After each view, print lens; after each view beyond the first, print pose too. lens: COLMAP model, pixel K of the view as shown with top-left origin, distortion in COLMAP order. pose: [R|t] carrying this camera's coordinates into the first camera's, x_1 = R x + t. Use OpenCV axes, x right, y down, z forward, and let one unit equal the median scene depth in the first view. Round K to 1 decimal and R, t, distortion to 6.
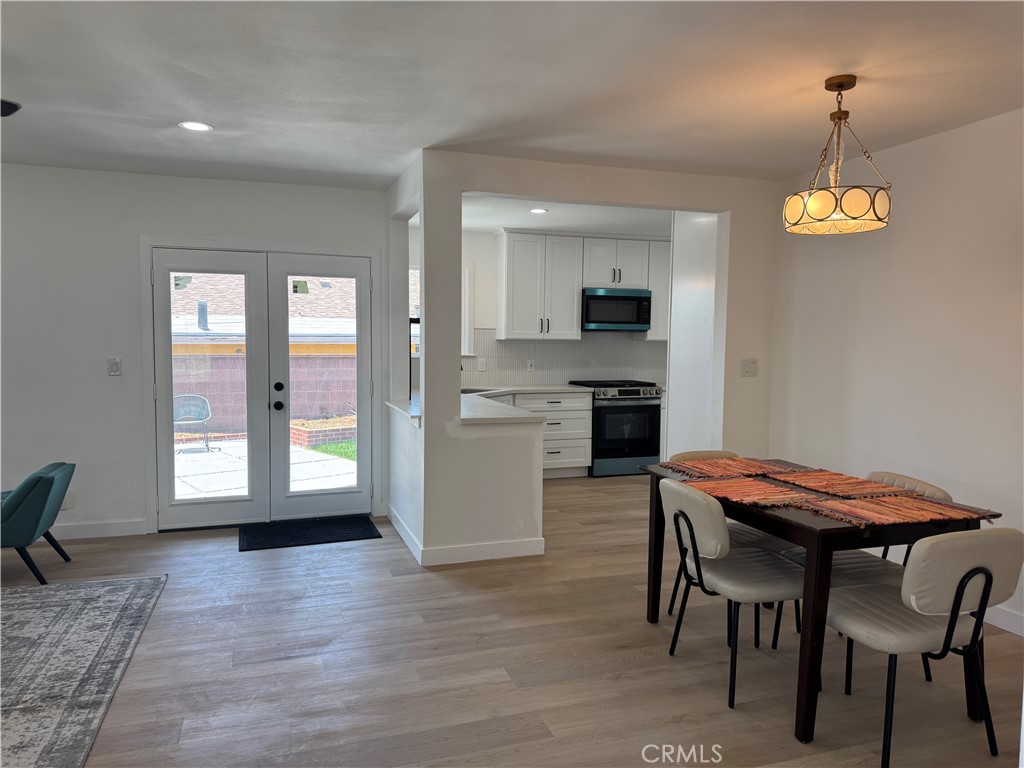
lens RADIAL K [[720.4, 0, 512.0], [0, 720.4, 384.0], [0, 0, 1]] dist [0.003173, -0.010526]
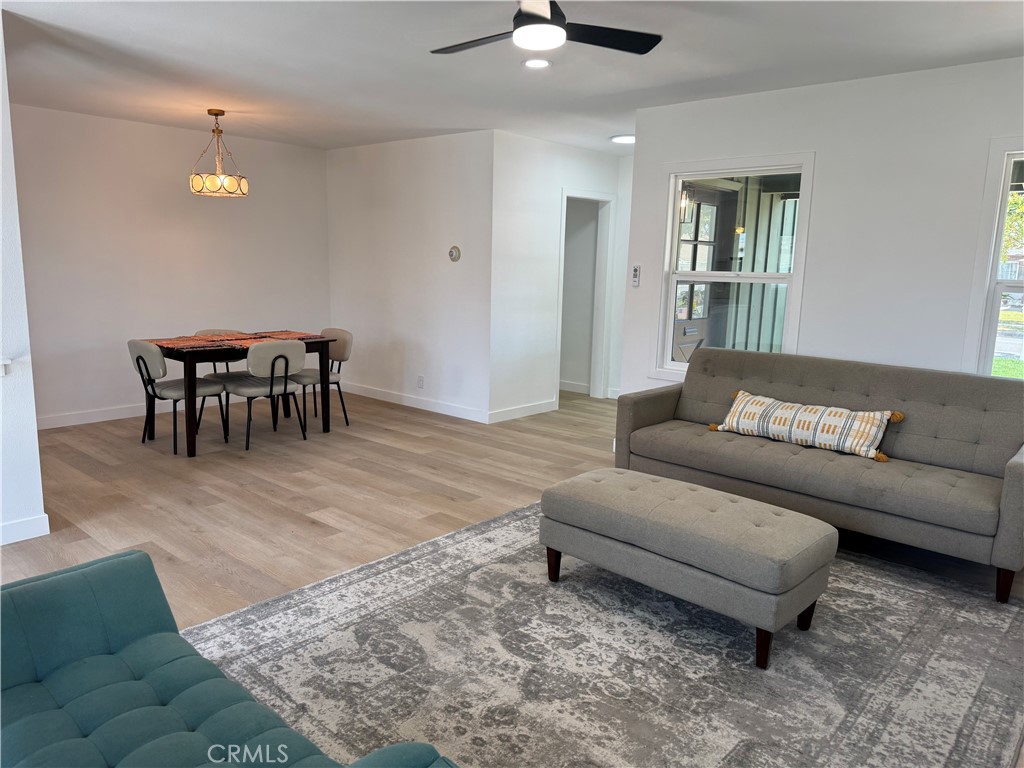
lens RADIAL K [[717.2, 0, 510.1], [0, 717.2, 385.2], [0, 0, 1]] dist [0.128004, -0.225912]
pose [[-0.494299, -0.168660, 0.852773, -1.169291], [0.029214, 0.977220, 0.210206, -0.085806], [-0.868801, 0.128818, -0.478112, 0.982033]]
